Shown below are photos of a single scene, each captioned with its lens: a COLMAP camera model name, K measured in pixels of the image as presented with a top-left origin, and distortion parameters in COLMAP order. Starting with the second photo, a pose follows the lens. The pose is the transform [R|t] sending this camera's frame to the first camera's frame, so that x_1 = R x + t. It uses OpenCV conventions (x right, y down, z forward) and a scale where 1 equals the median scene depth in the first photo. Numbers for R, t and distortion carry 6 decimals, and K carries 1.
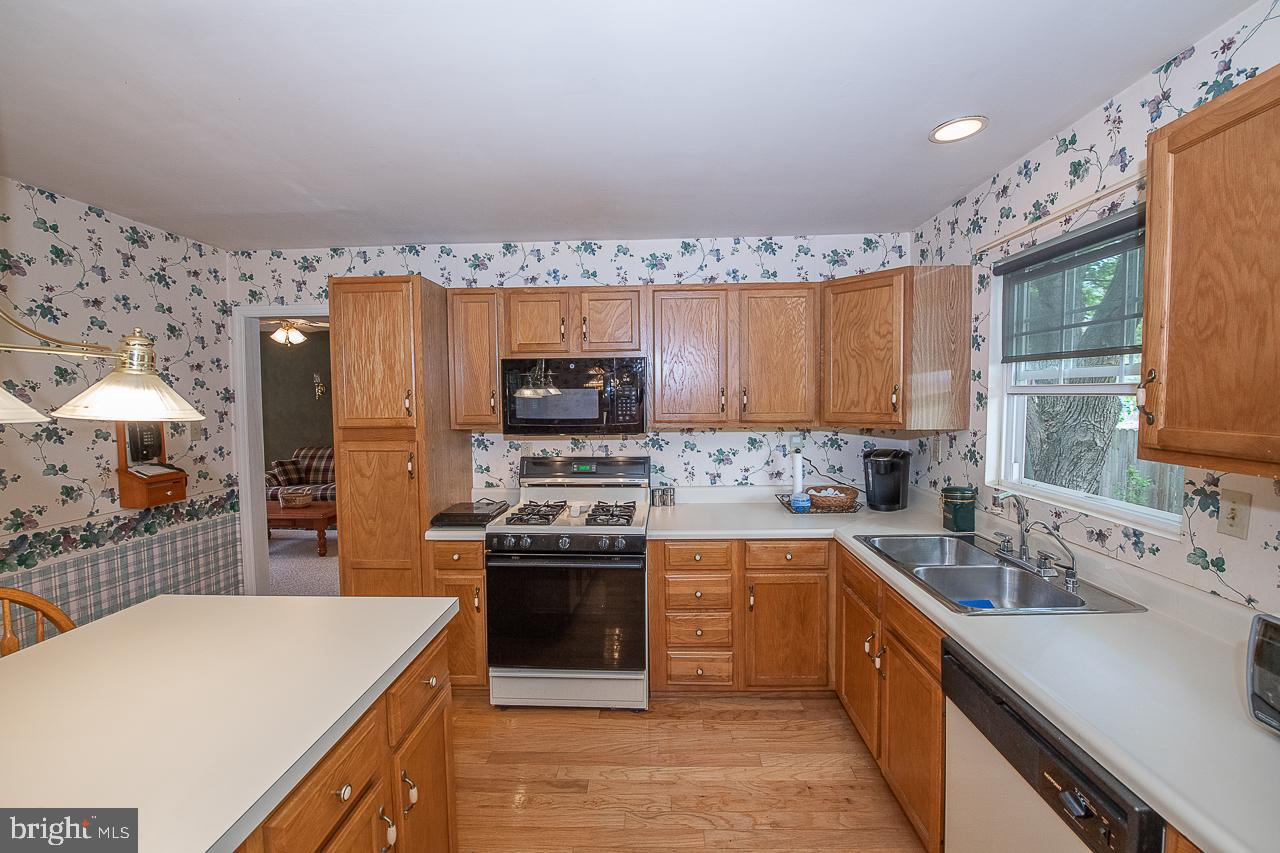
lens RADIAL K [[511.1, 0, 644.7], [0, 511.1, 415.5], [0, 0, 1]] dist [-0.014618, -0.003924]
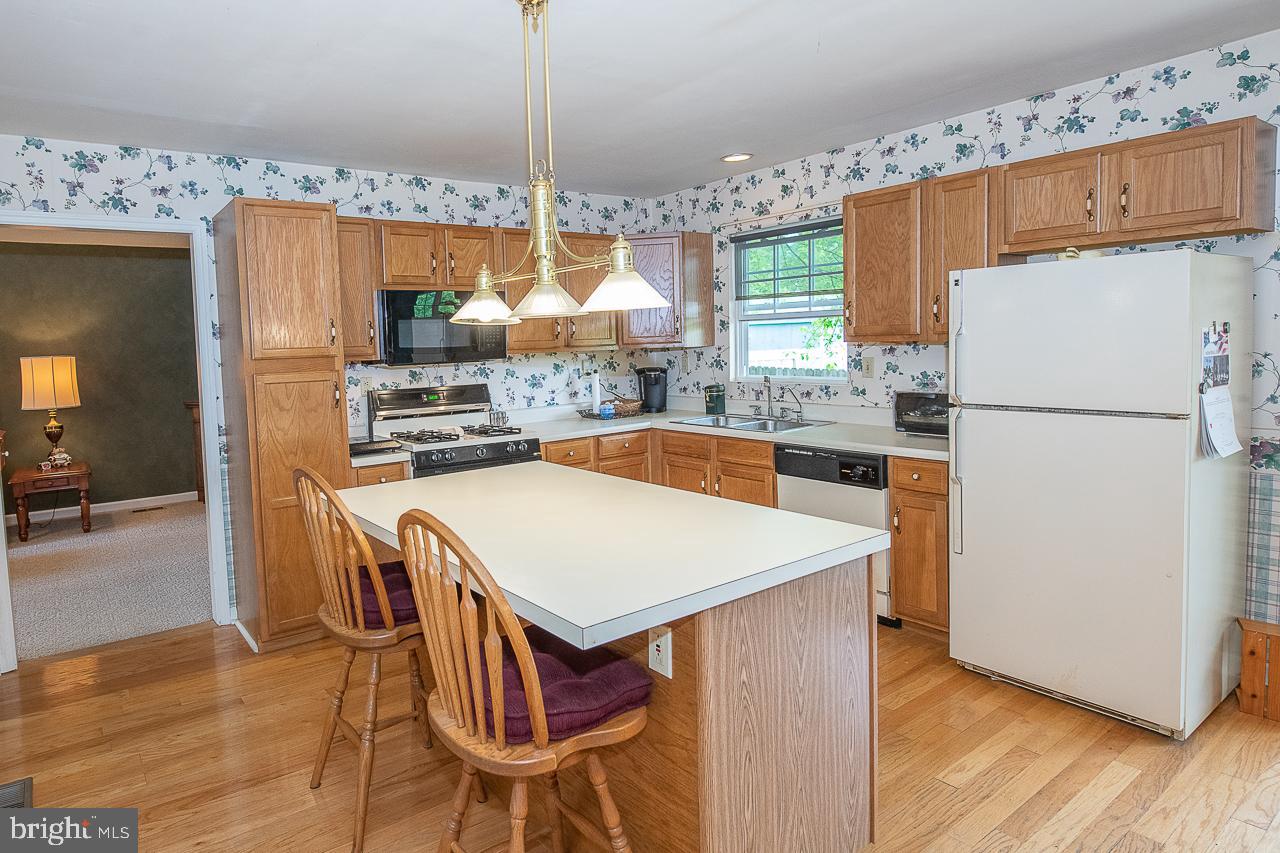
lens RADIAL K [[747.9, 0, 546.0], [0, 747.9, 380.9], [0, 0, 1]] dist [-0.014744, -0.000635]
pose [[0.801978, -0.047912, 0.595429, -0.906597], [0.050090, 0.998661, 0.012892, 0.066640], [-0.595250, 0.019486, 0.803304, -0.380320]]
